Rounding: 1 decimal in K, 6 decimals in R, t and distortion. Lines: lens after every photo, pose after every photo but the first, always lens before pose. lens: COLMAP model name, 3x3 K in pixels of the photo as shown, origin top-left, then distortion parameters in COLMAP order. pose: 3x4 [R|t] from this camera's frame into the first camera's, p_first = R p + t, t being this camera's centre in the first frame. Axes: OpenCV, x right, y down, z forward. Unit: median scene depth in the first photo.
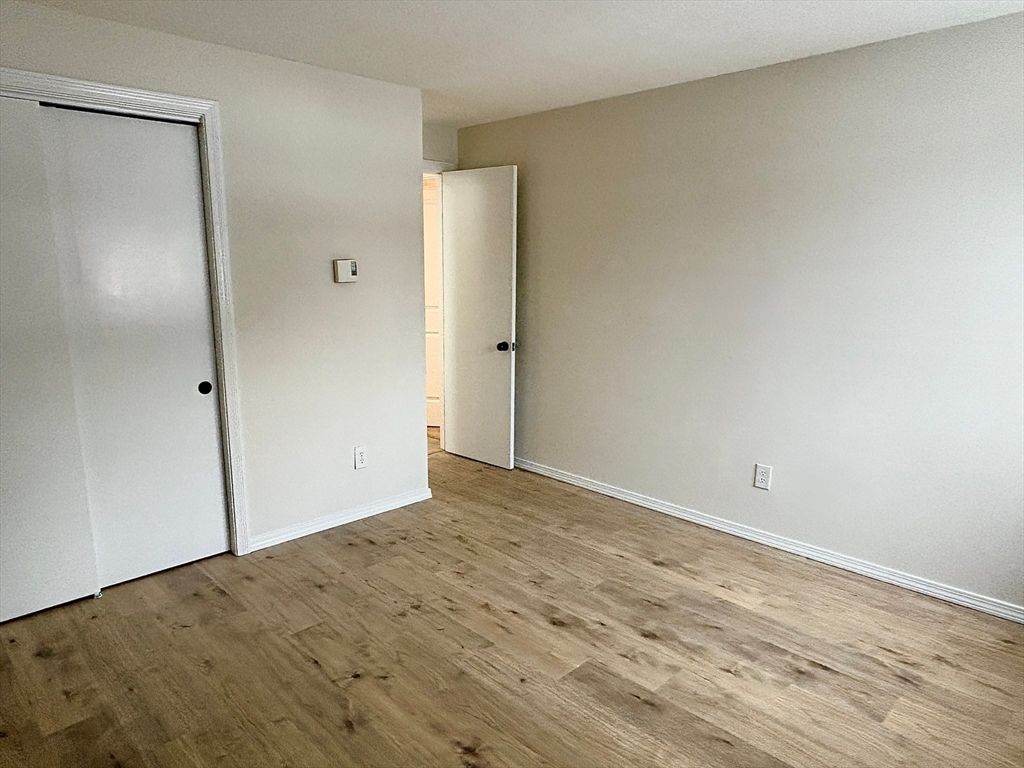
lens RADIAL K [[704.5, 0, 510.6], [0, 704.5, 388.9], [0, 0, 1]] dist [0.000712, -0.000249]
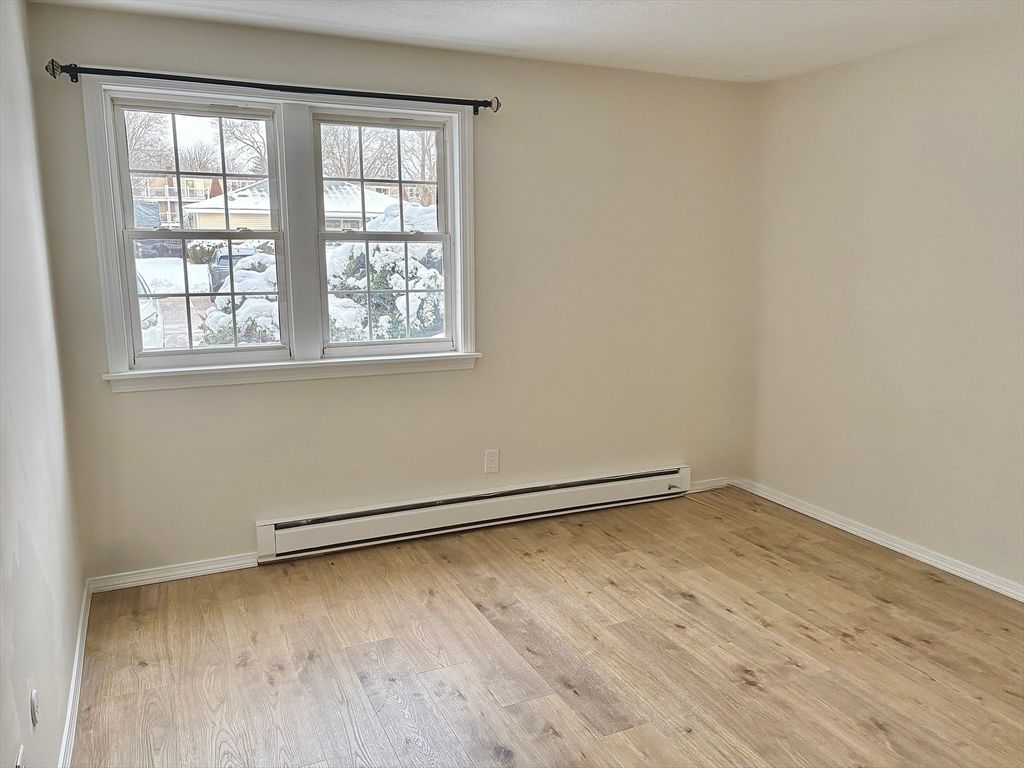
lens RADIAL K [[755.1, 0, 512.0], [0, 755.1, 384.0], [0, 0, 1]] dist [0.002188, 0.002216]
pose [[-0.938807, -0.064296, 0.338389, -0.069982], [0.060464, 0.936406, 0.345670, -0.343822], [-0.339094, 0.344978, -0.875217, 1.811710]]
